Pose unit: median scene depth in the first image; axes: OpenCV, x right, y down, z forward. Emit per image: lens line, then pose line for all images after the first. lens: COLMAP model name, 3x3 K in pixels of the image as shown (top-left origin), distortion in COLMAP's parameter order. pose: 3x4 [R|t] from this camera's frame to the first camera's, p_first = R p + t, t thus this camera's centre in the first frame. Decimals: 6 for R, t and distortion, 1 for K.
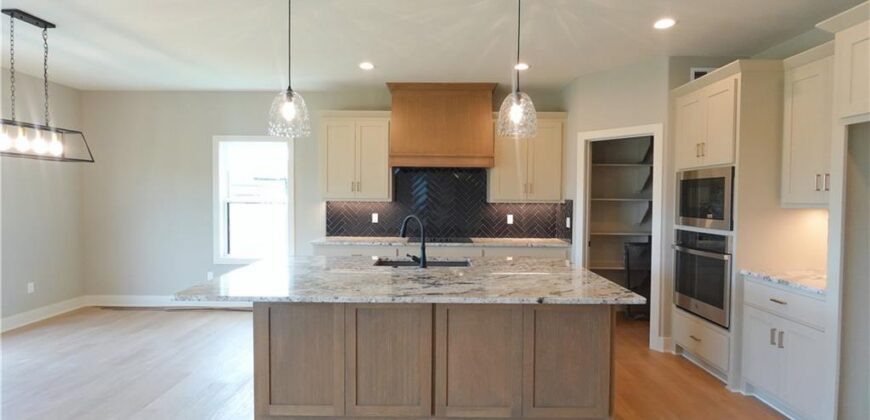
lens RADIAL K [[437.0, 0, 437.7], [0, 437.0, 210.1], [0, 0, 1]] dist [-0.010626, 0.001046]
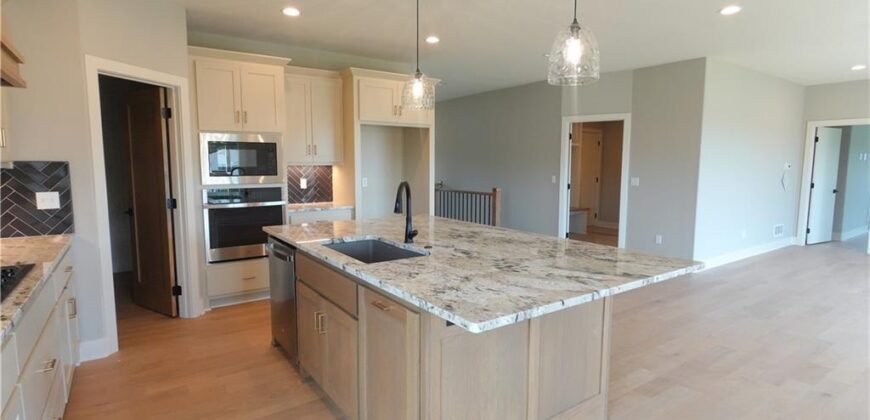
lens RADIAL K [[437.0, 0, 436.2], [0, 437.0, 210.8], [0, 0, 1]] dist [-0.010626, 0.001046]
pose [[-0.575338, -0.097296, 0.812108, -0.462237], [0.019423, 0.990994, 0.132488, -0.023777], [-0.817685, 0.091999, -0.568266, 0.889672]]
